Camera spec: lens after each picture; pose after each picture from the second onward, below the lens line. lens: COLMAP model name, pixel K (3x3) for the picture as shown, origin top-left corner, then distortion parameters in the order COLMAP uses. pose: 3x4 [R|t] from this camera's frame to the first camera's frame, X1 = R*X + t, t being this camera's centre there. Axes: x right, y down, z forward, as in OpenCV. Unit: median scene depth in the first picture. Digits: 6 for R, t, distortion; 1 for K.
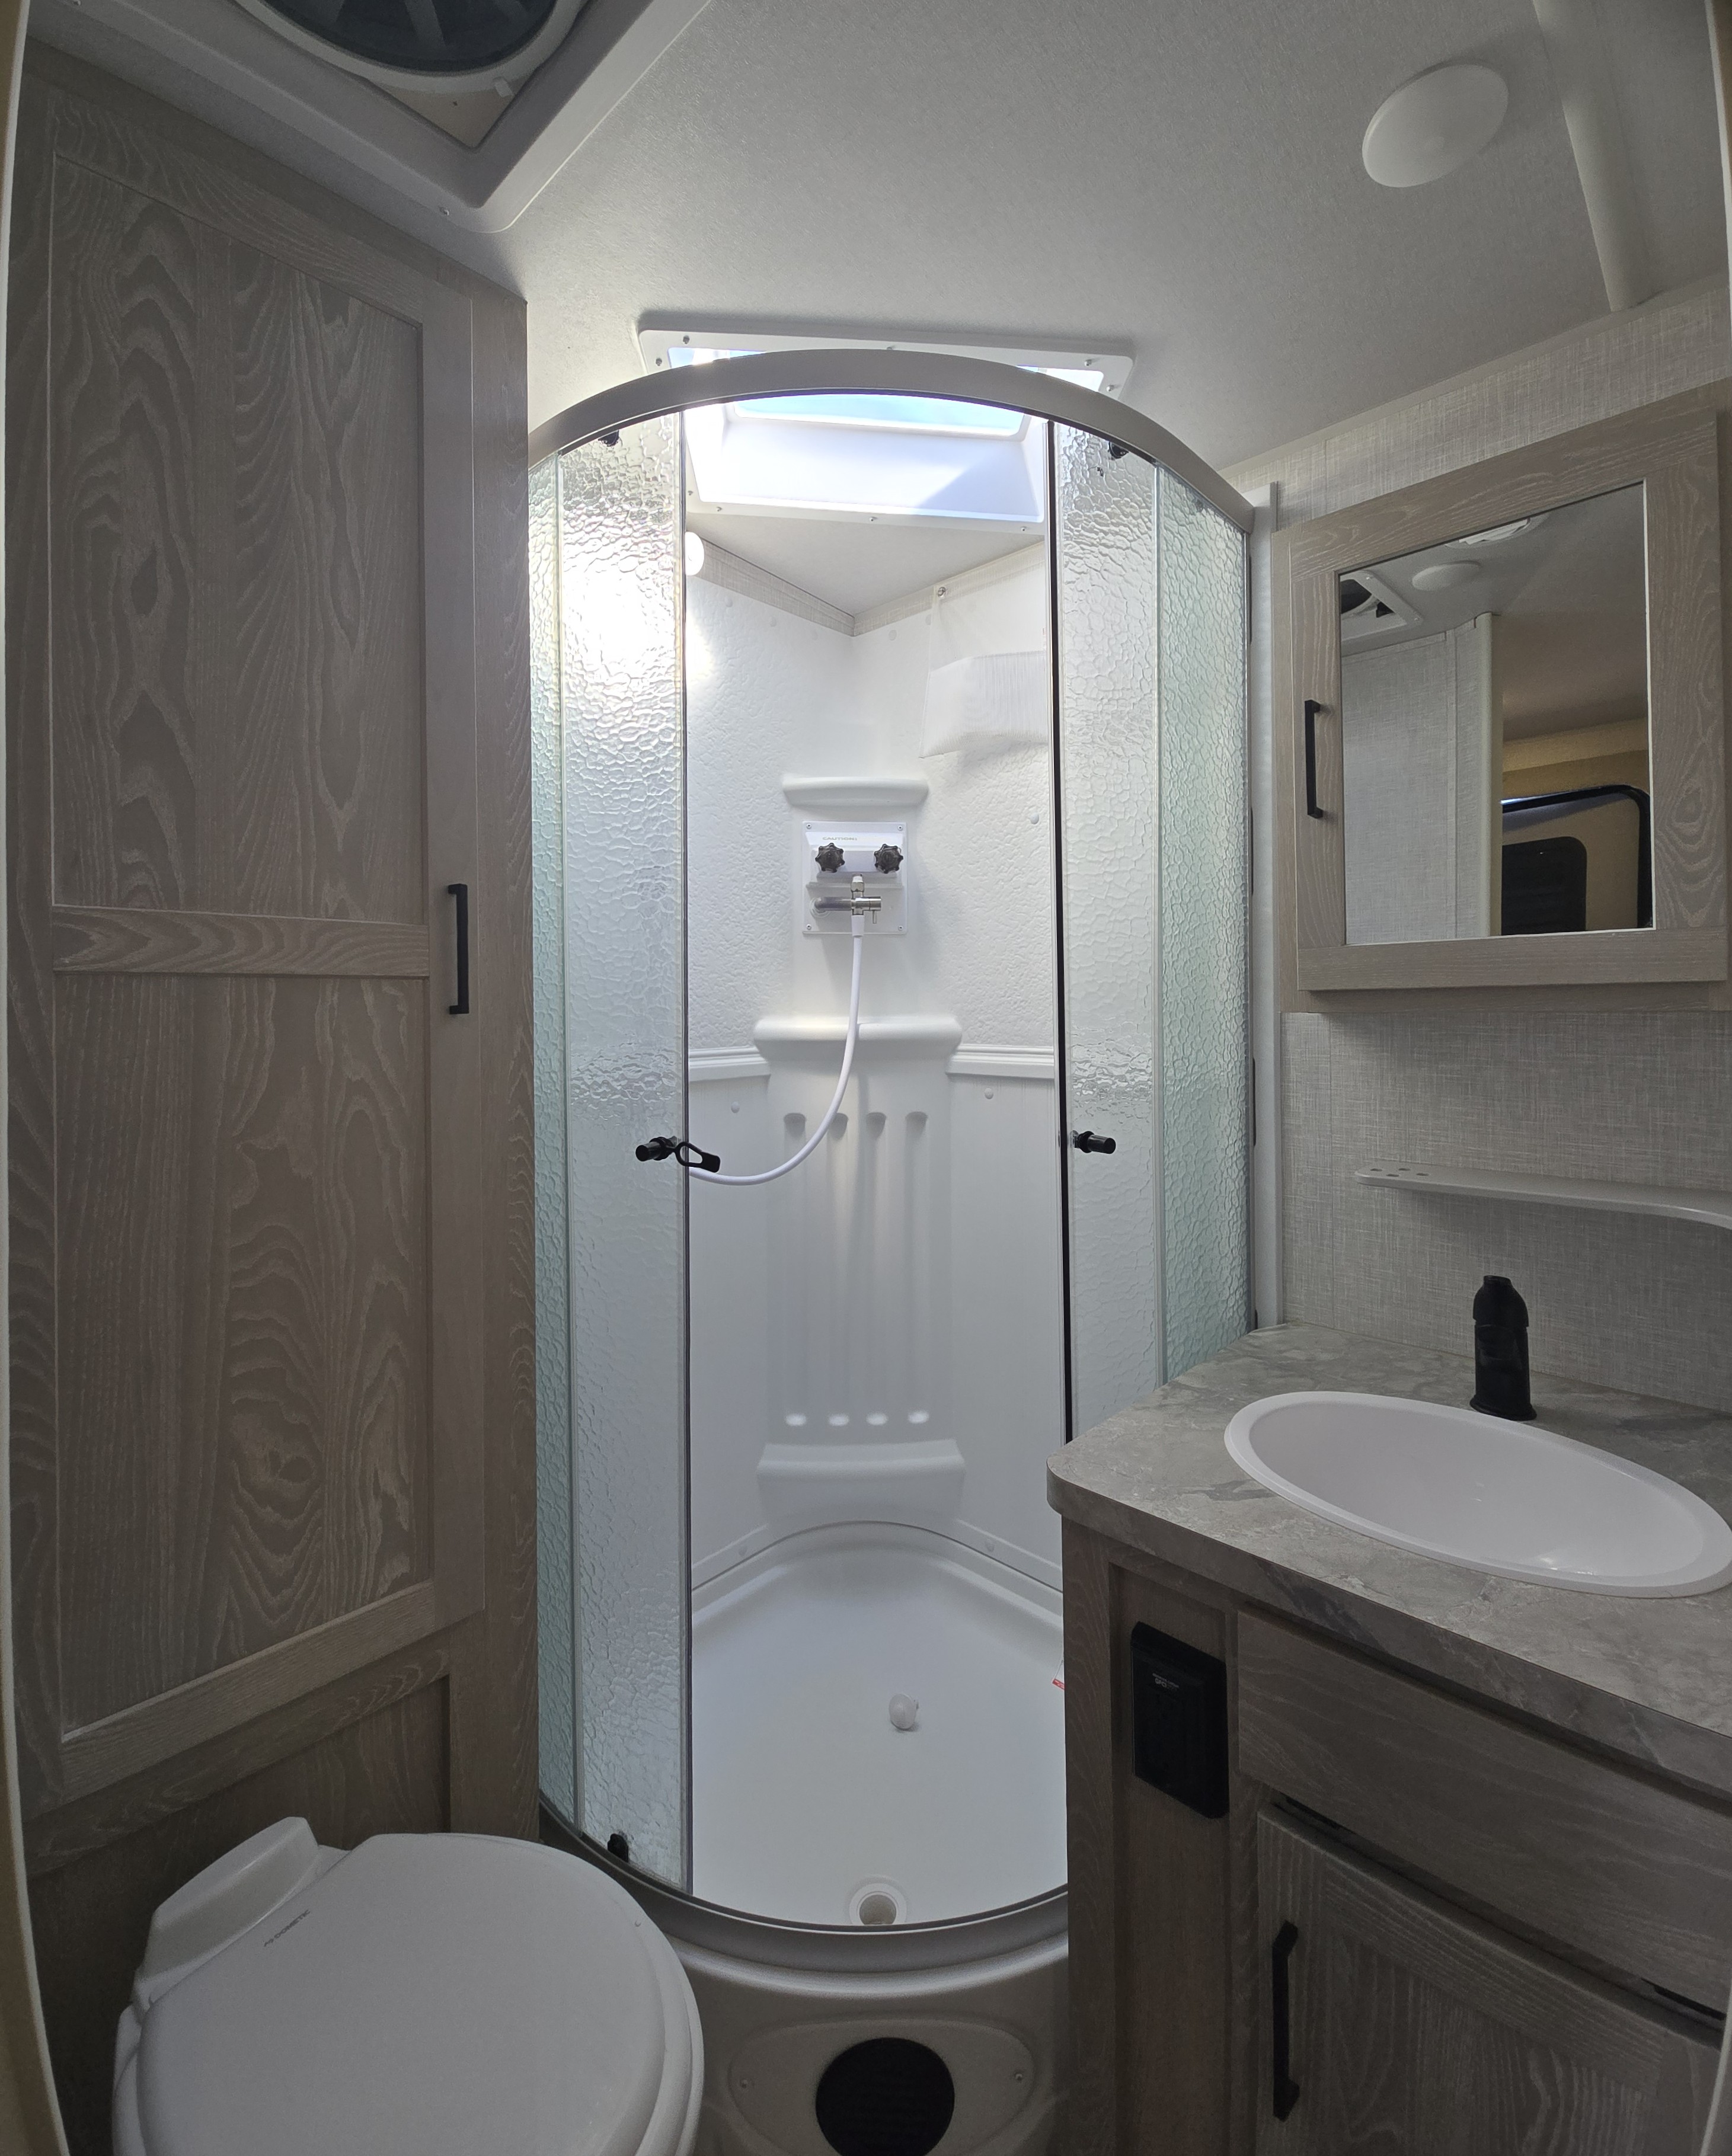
lens RADIAL K [[960.3, 0, 868.9], [0, 960.3, 1003.3], [0, 0, 1]] dist [0.016875, -0.009561]
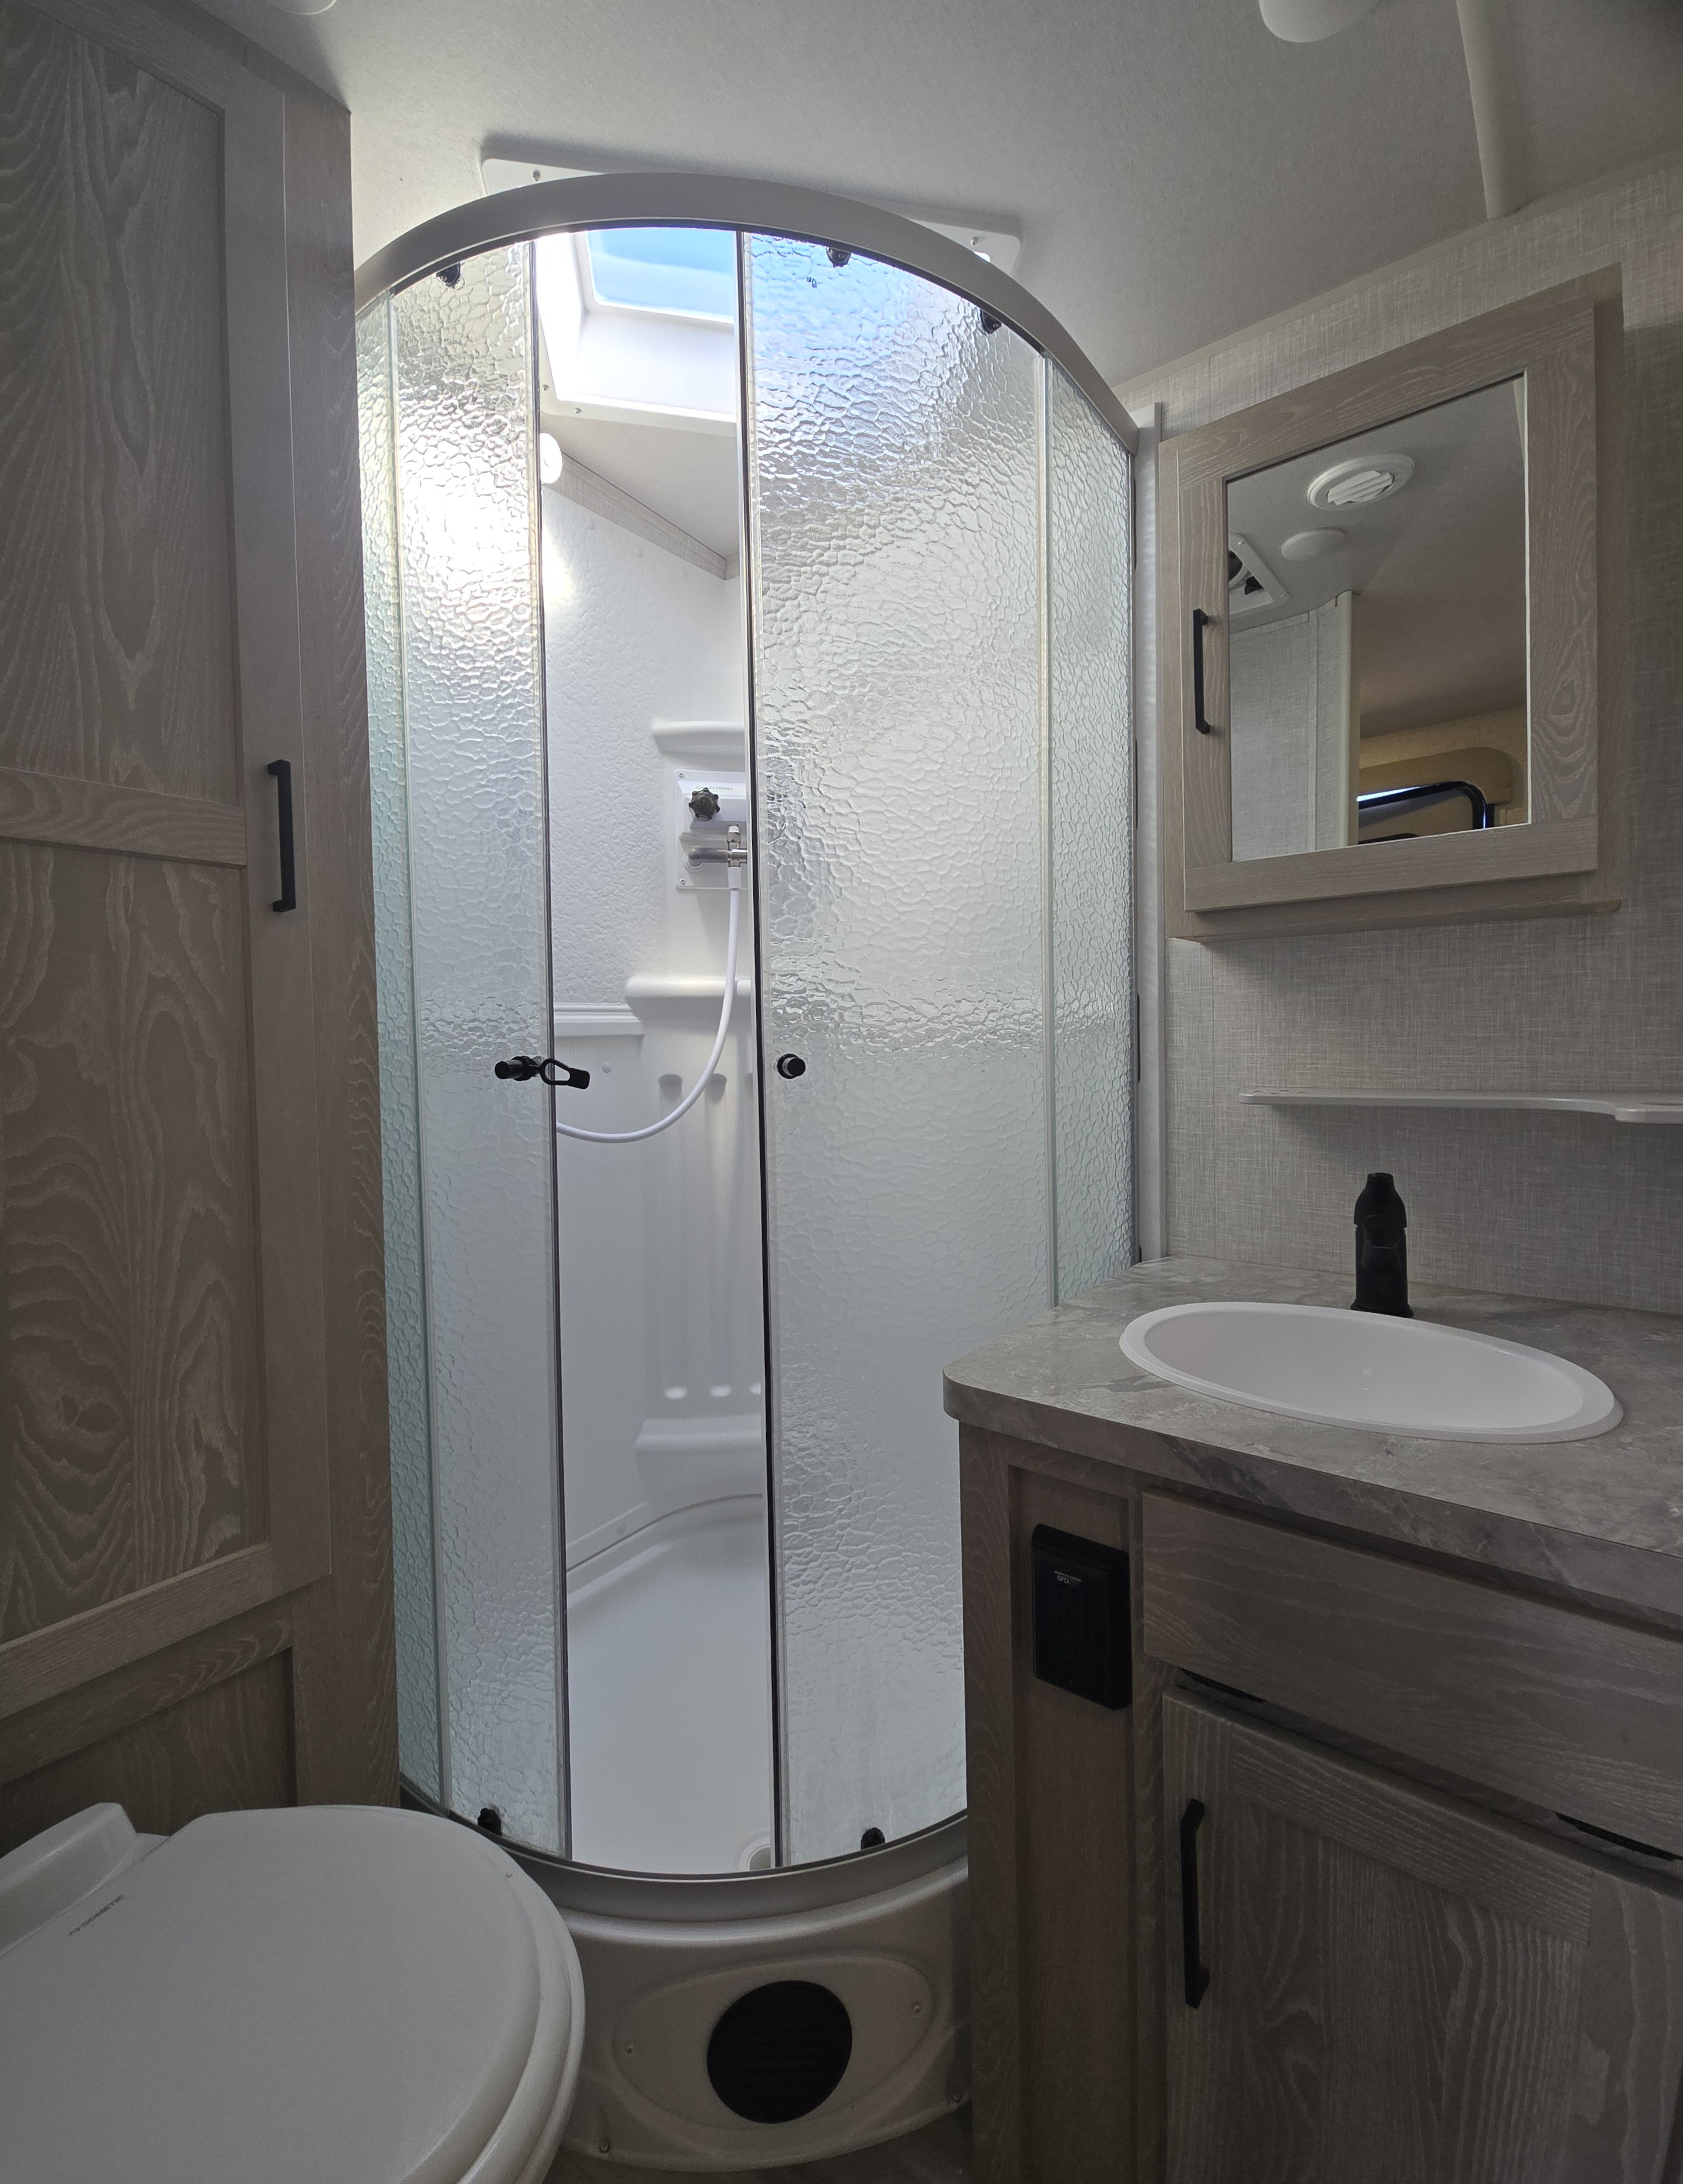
lens RADIAL K [[952.9, 0, 844.4], [0, 952.9, 1061.4], [0, 0, 1]] dist [0.012808, -0.006130]
pose [[0.994285, -0.011464, 0.106141, -0.009235], [0.008814, 0.999638, 0.025403, 0.128096], [-0.106393, -0.024322, 0.994027, 0.067369]]
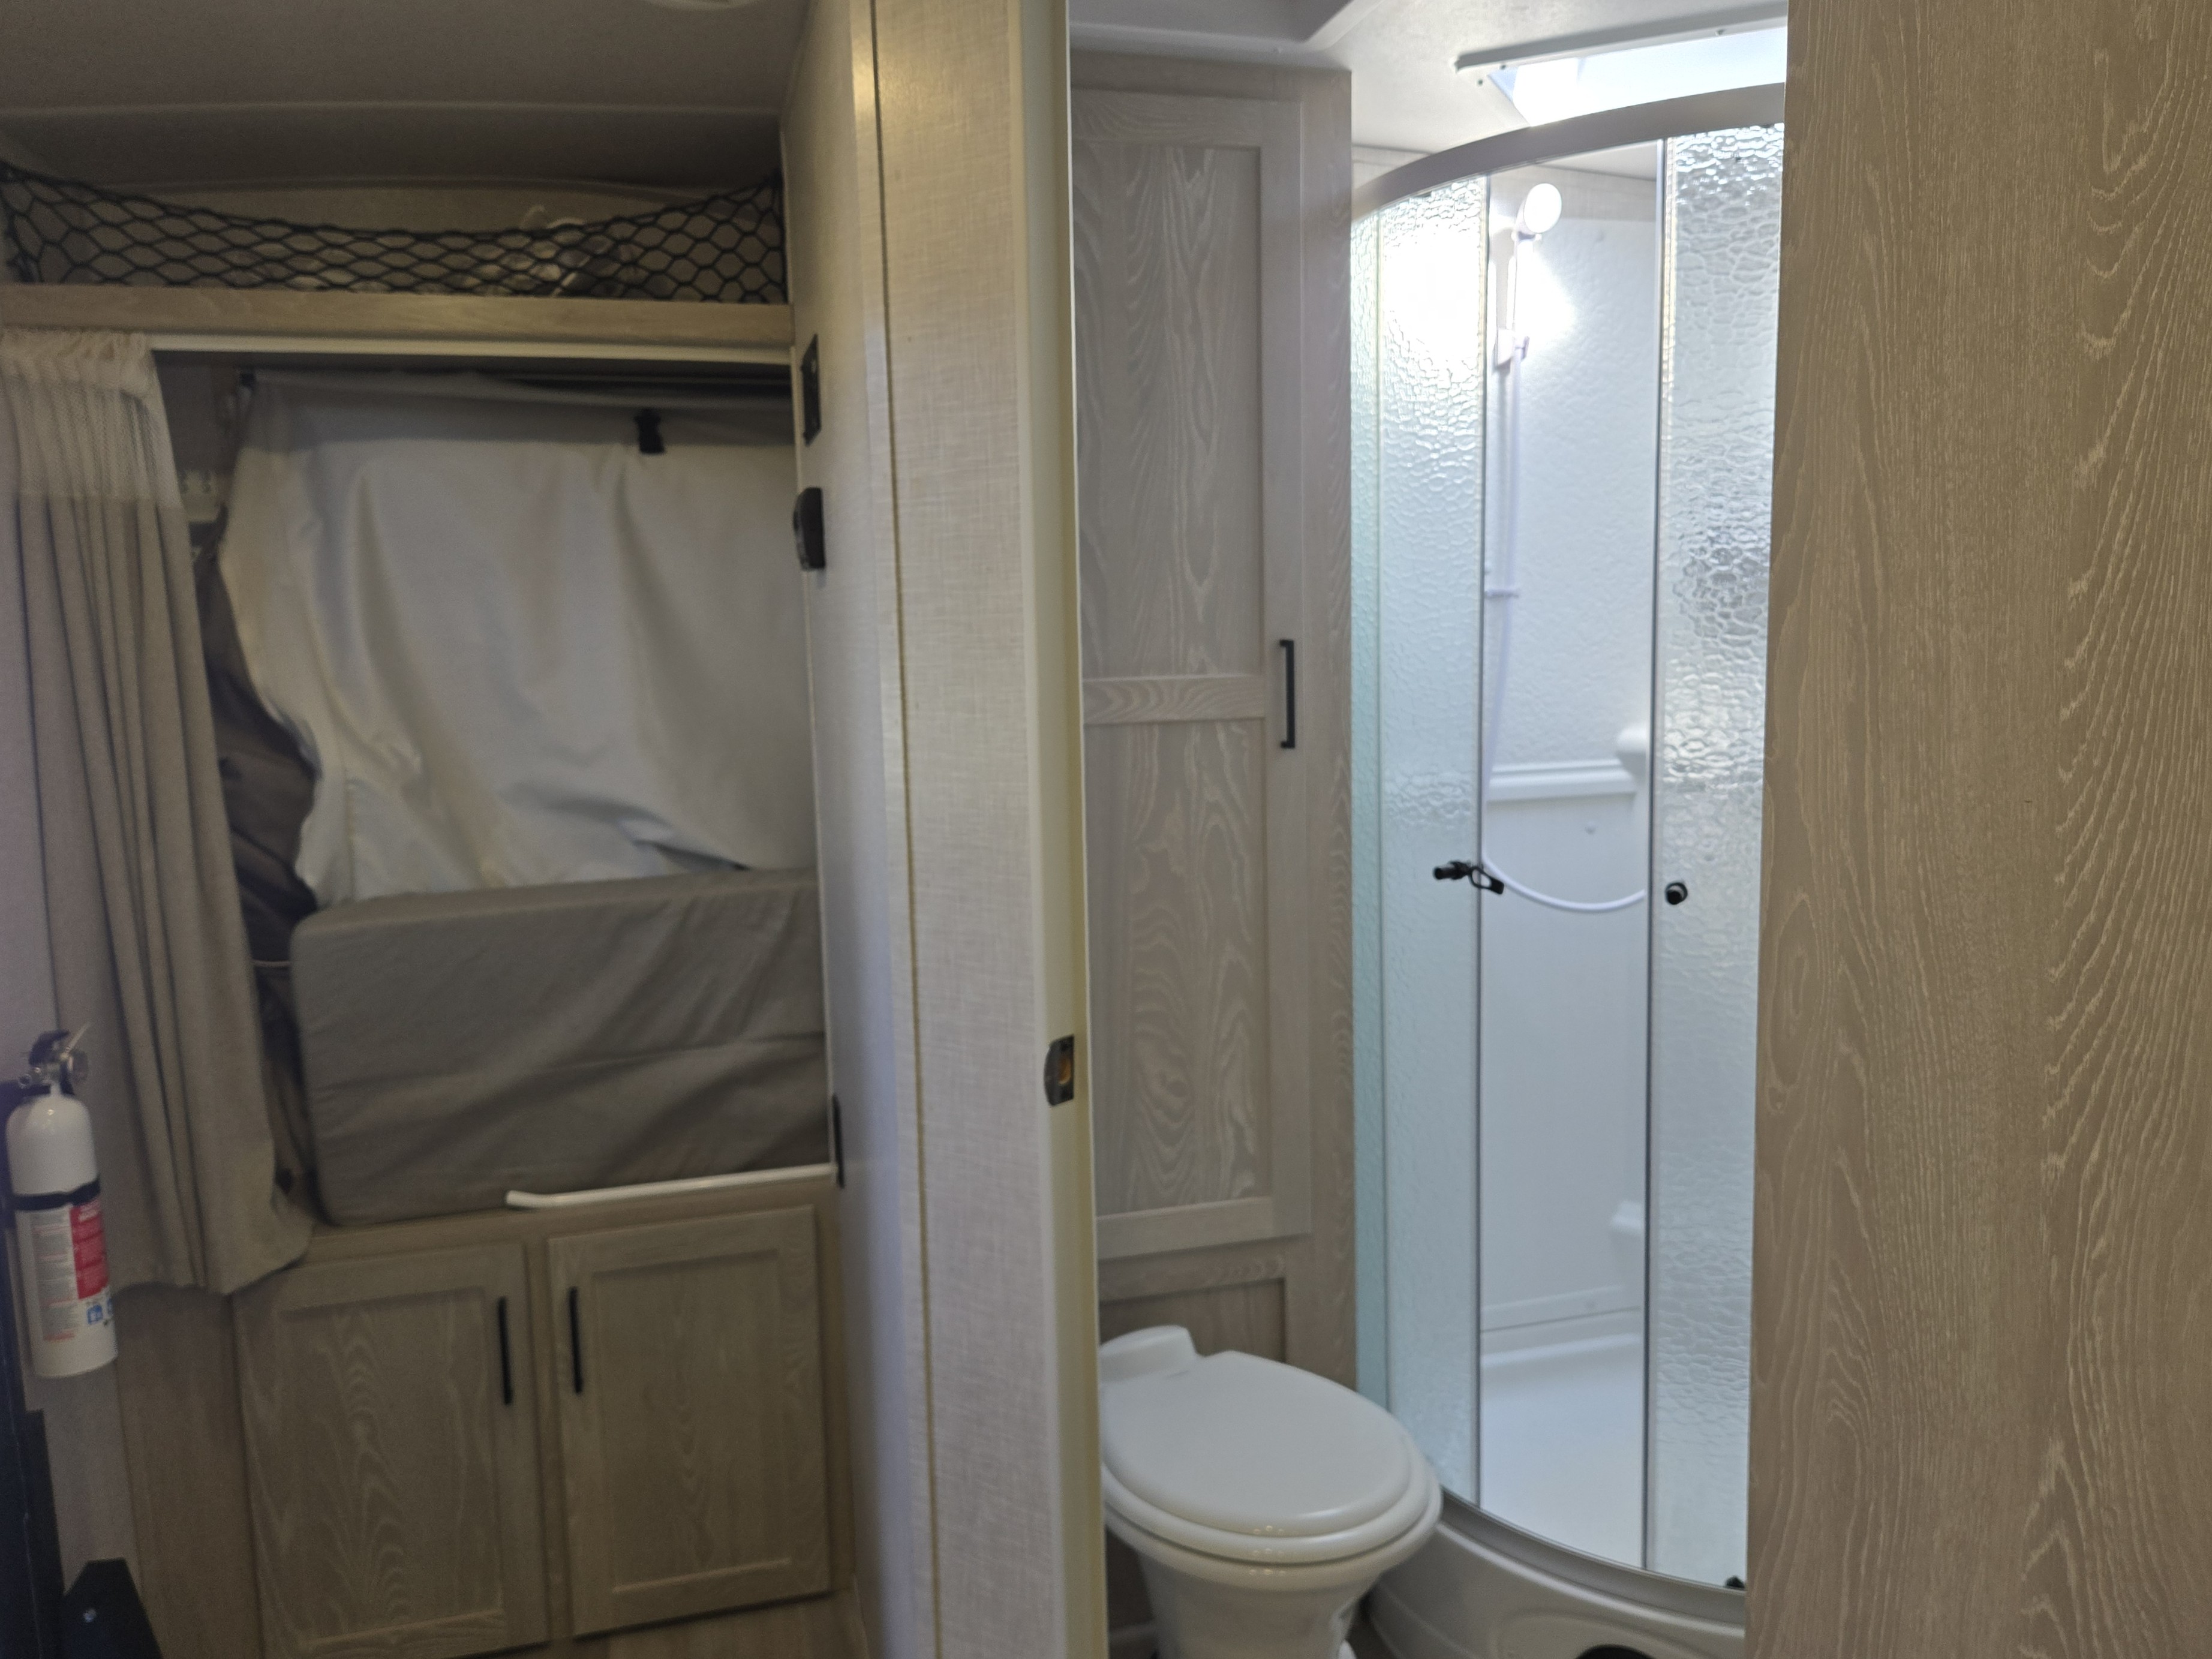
lens RADIAL K [[1615.5, 0, 1097.8], [0, 1615.5, 830.9], [0, 0, 1]] dist [0.042244, -0.027502]
pose [[0.846809, 0.056176, -0.528922, 0.428020], [0.017963, 0.990820, 0.133991, -0.155387], [0.531594, -0.122966, 0.838026, -0.795467]]
